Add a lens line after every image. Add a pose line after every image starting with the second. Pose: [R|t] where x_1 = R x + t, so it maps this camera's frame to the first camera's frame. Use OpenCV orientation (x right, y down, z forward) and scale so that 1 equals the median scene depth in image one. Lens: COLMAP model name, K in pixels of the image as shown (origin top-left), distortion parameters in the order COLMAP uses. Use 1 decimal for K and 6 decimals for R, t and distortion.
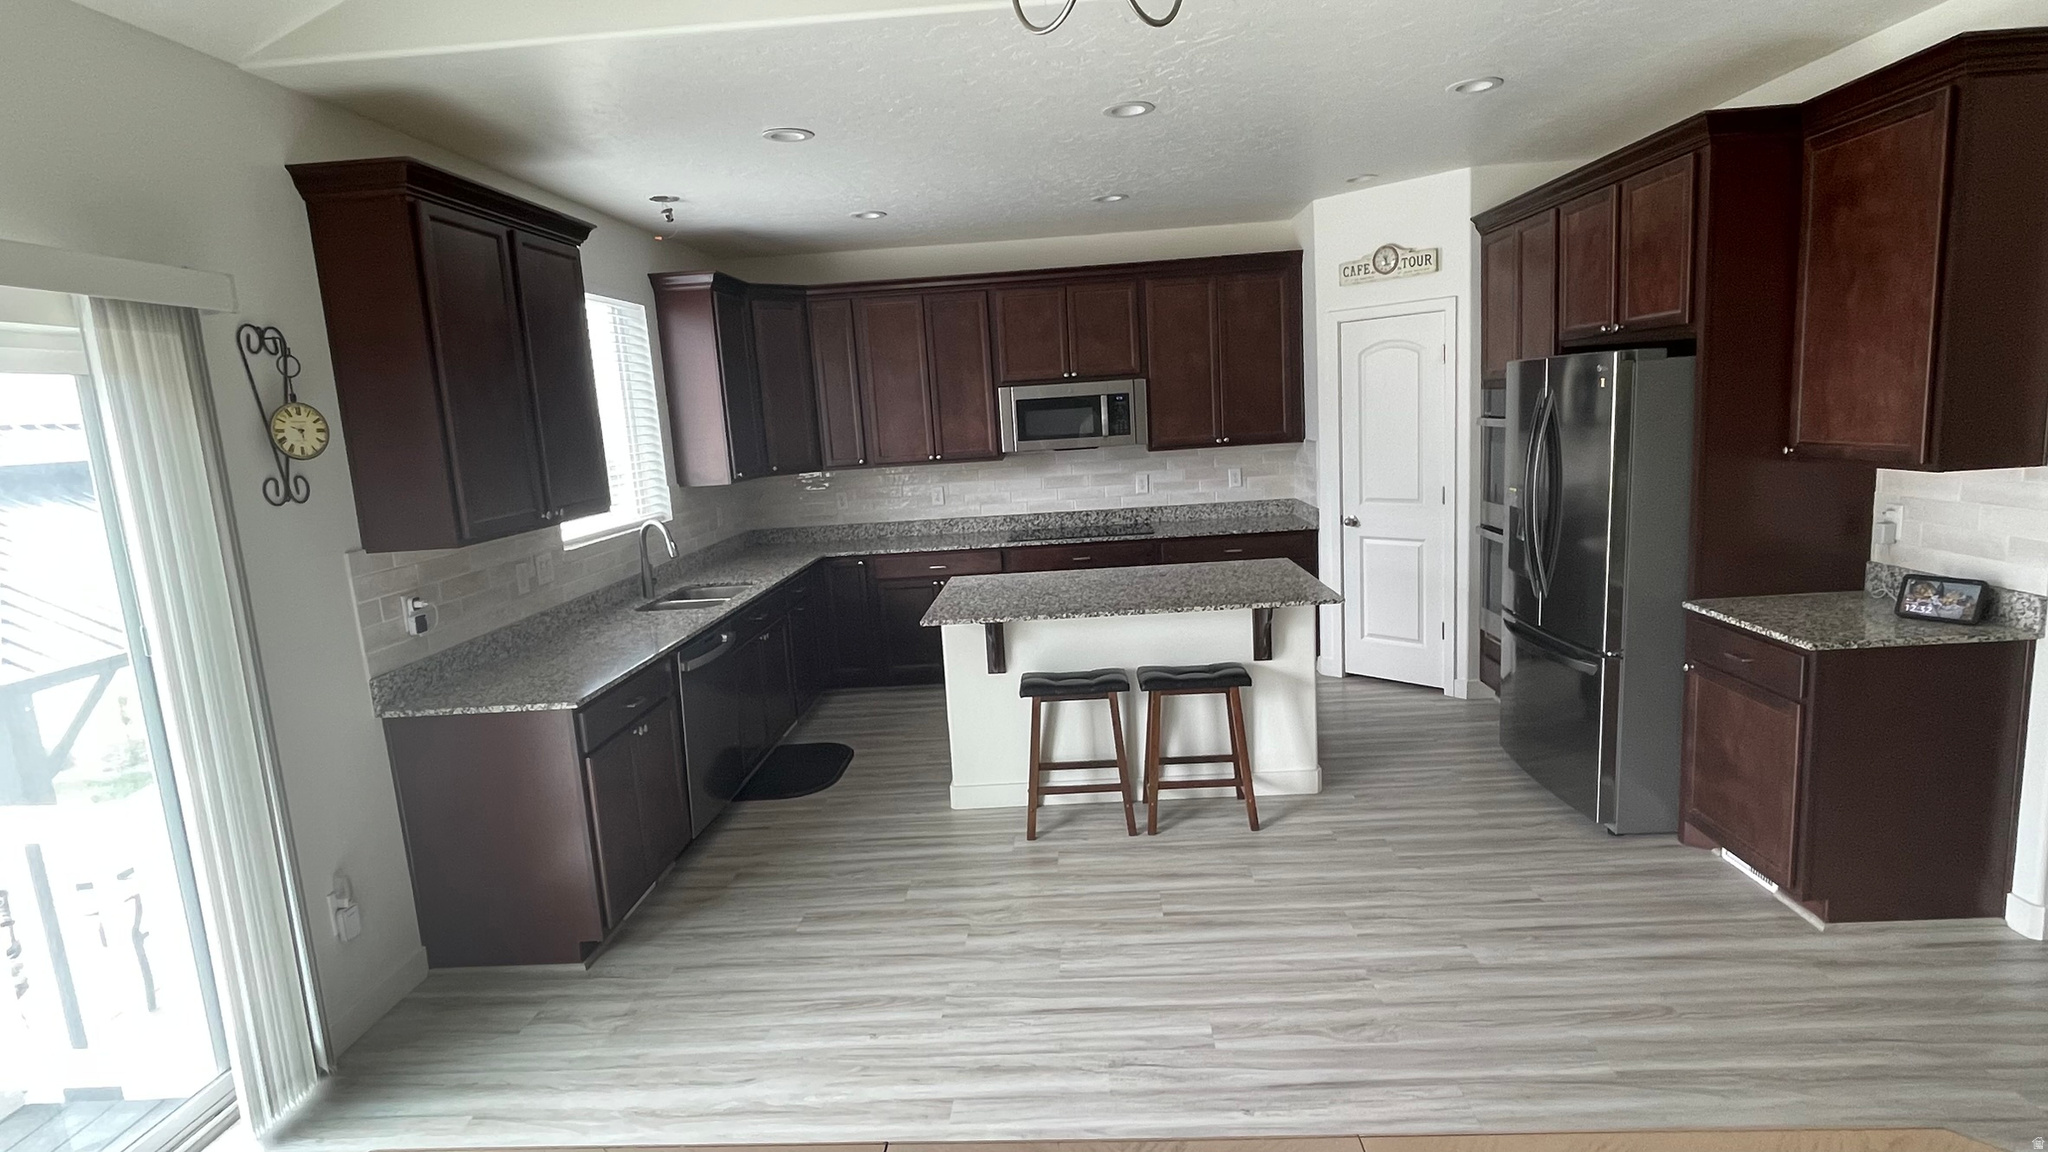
lens RADIAL K [[1055.5, 0, 1024.0], [0, 1055.5, 576.0], [0, 0, 1]] dist [0.129416, 0.000302]
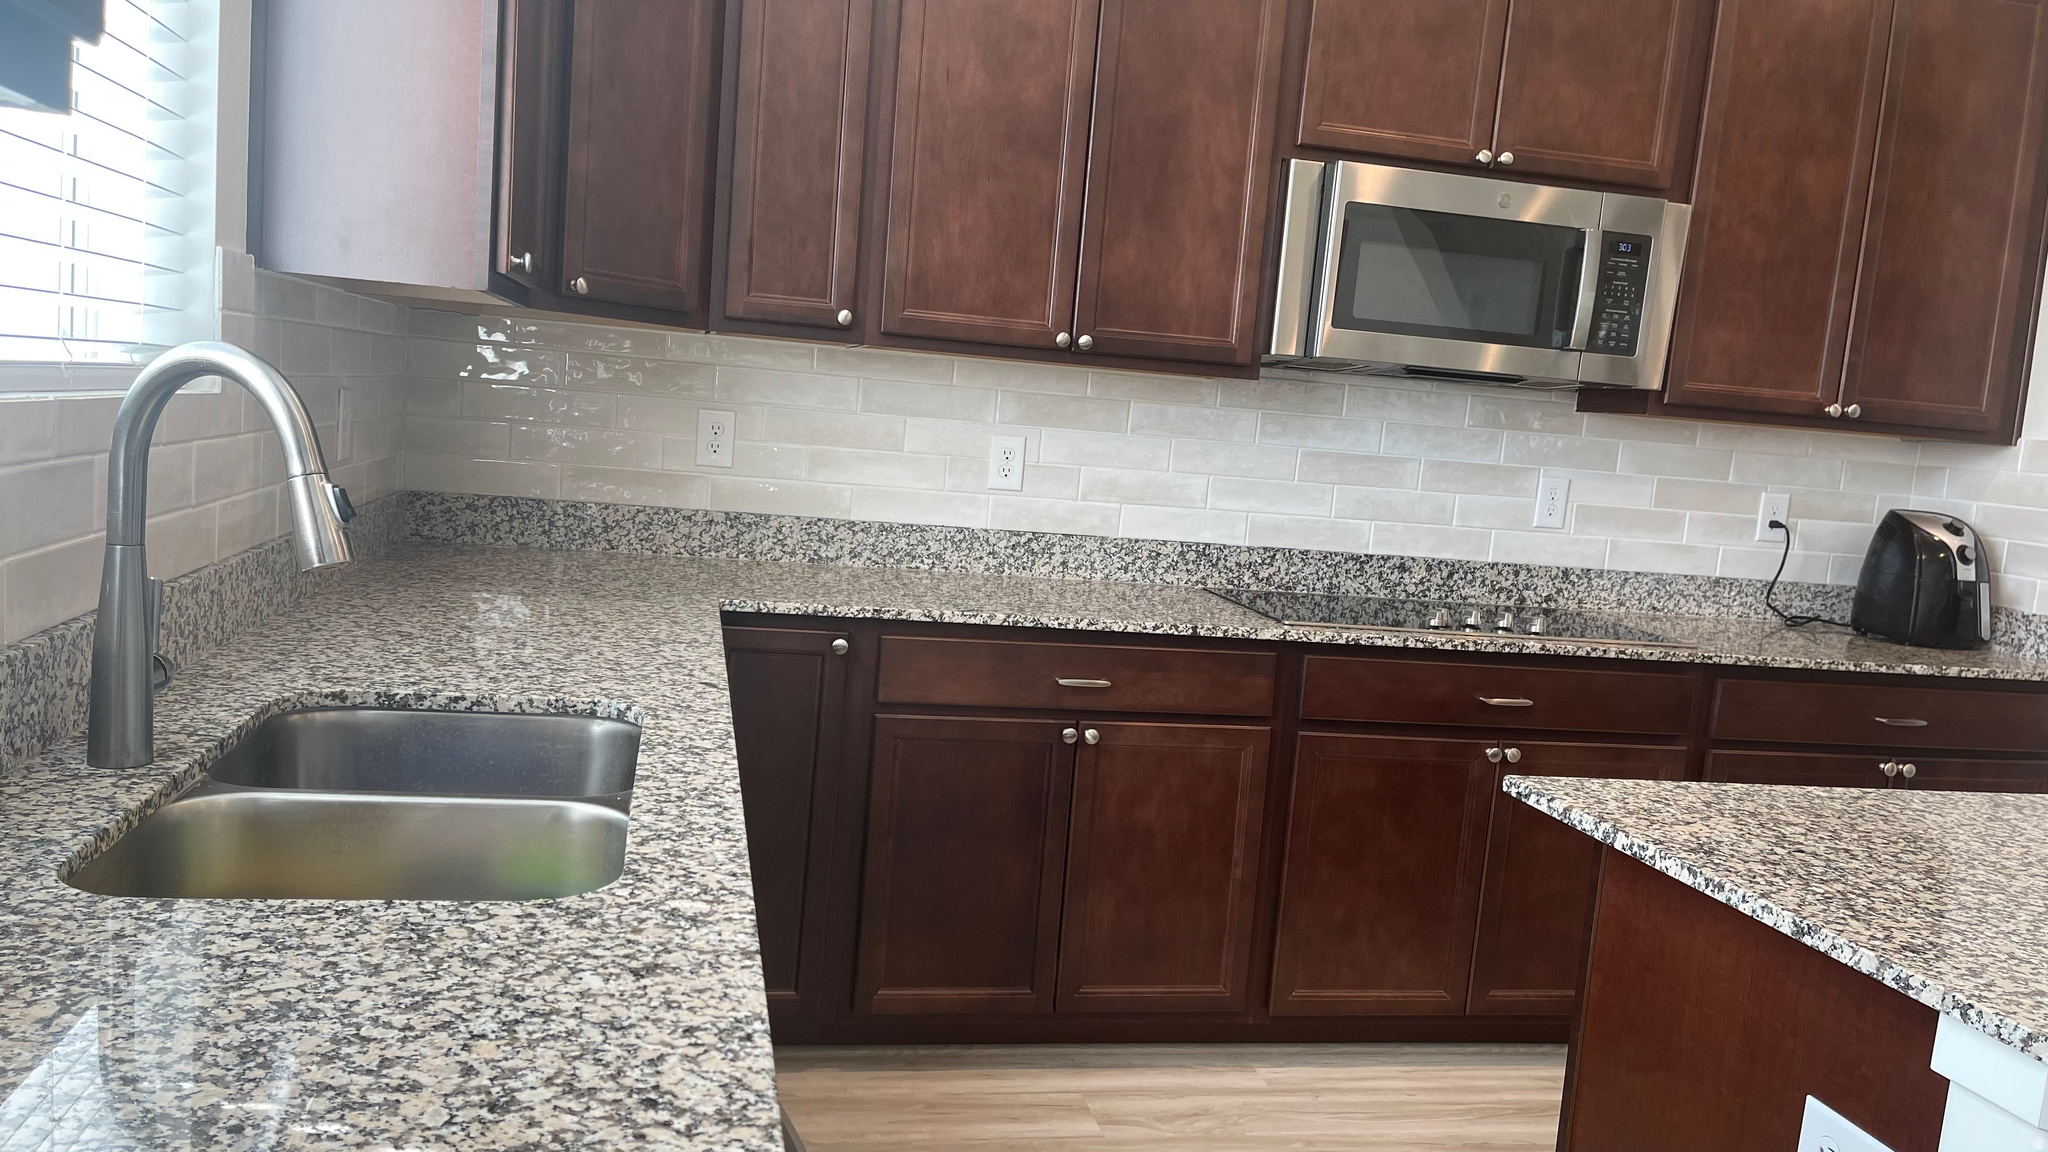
lens RADIAL K [[1596.0, 0, 1024.0], [0, 1596.0, 576.0], [0, 0, 1]] dist [0.097750, -0.000645]
pose [[0.954828, 0.114656, 0.274148, -0.228656], [-0.100843, 0.992841, -0.064005, -0.007655], [-0.279524, 0.033468, 0.959555, 0.548119]]
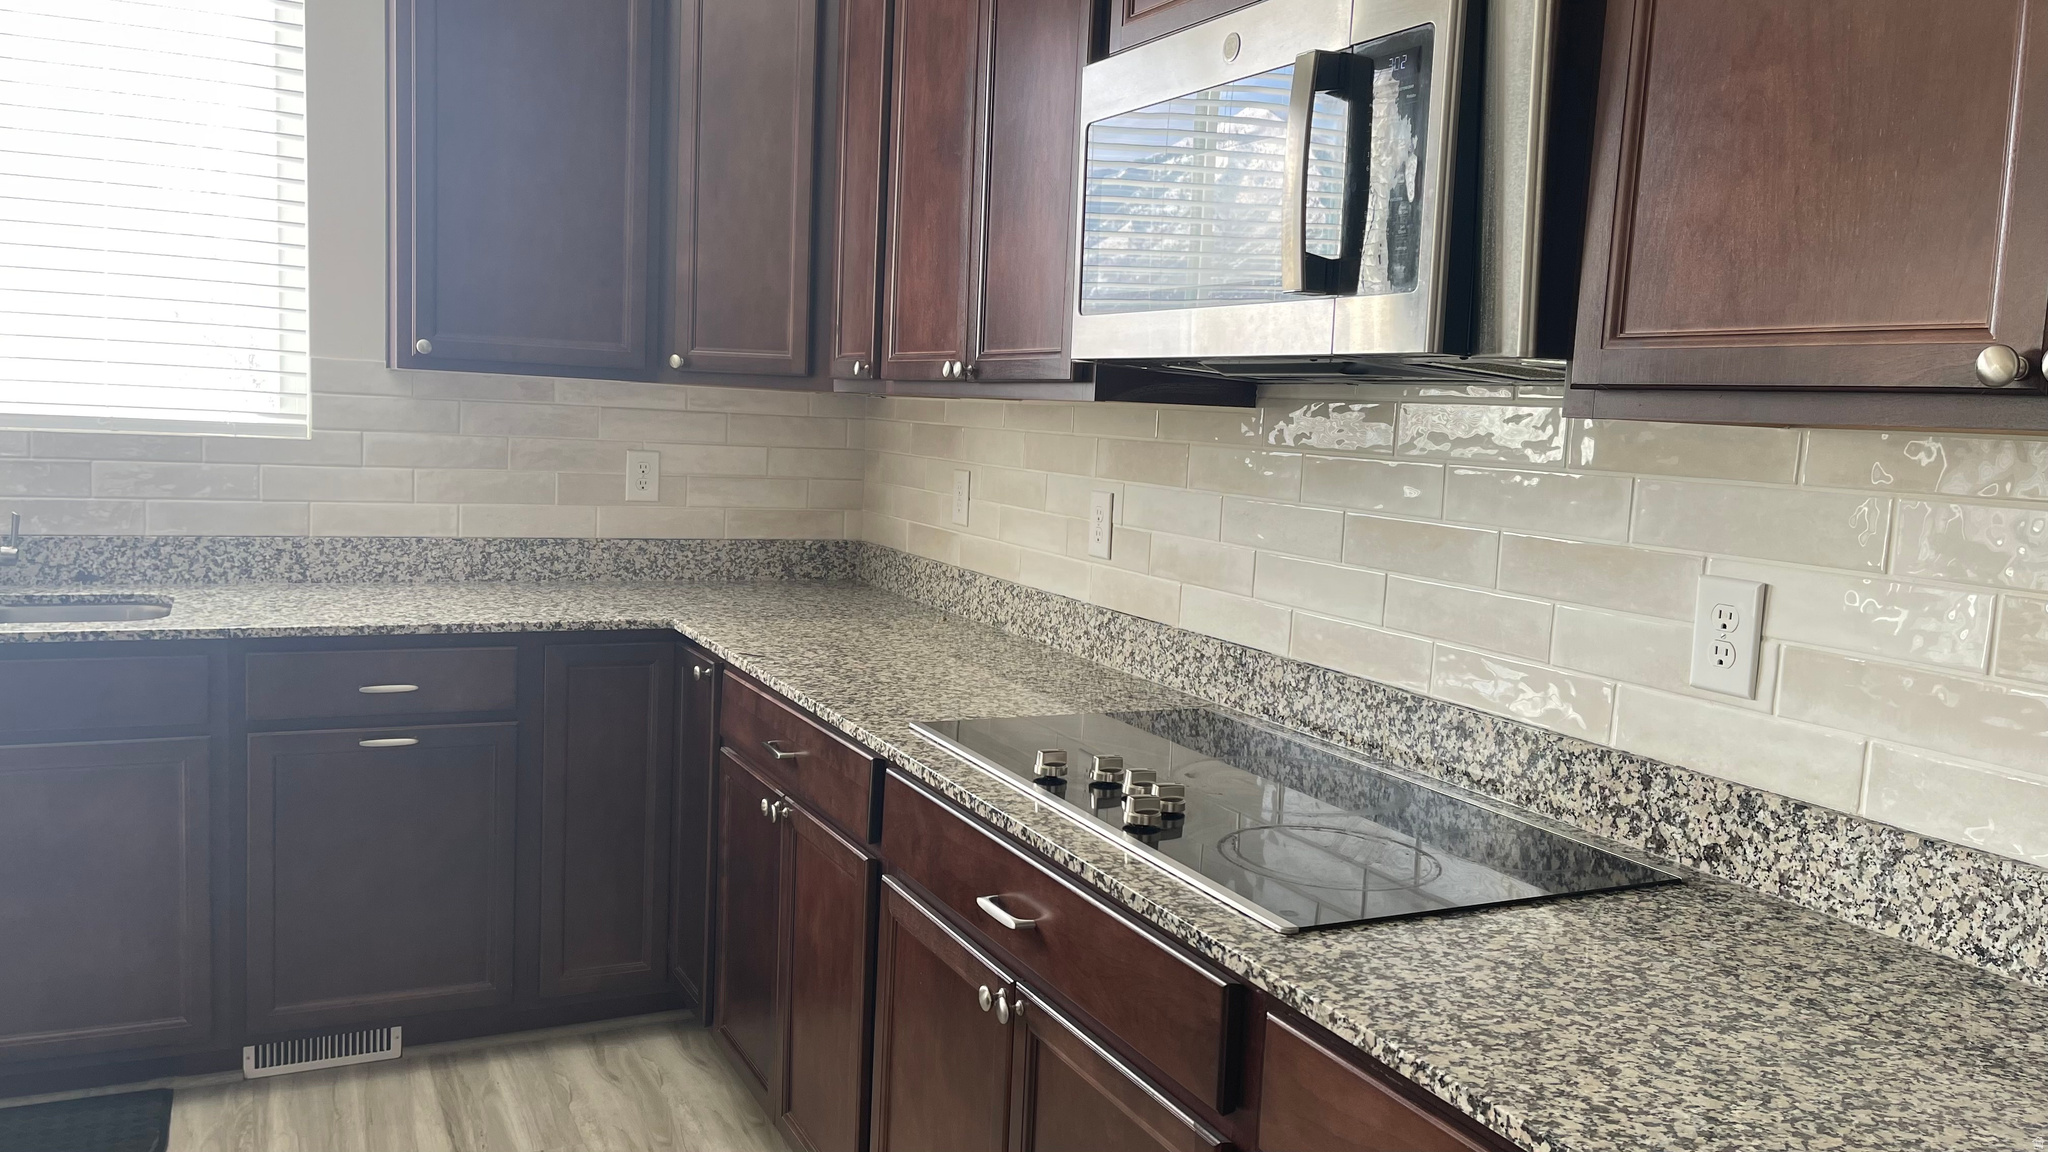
lens RADIAL K [[1527.7, 0, 1022.5], [0, 1527.7, 548.0], [0, 0, 1]] dist [0.004302, 0.000539]
pose [[0.477096, 0.163800, -0.863452, 0.278014], [-0.224799, 0.972539, 0.060283, -0.095836], [0.849615, 0.165342, 0.500816, 0.842541]]
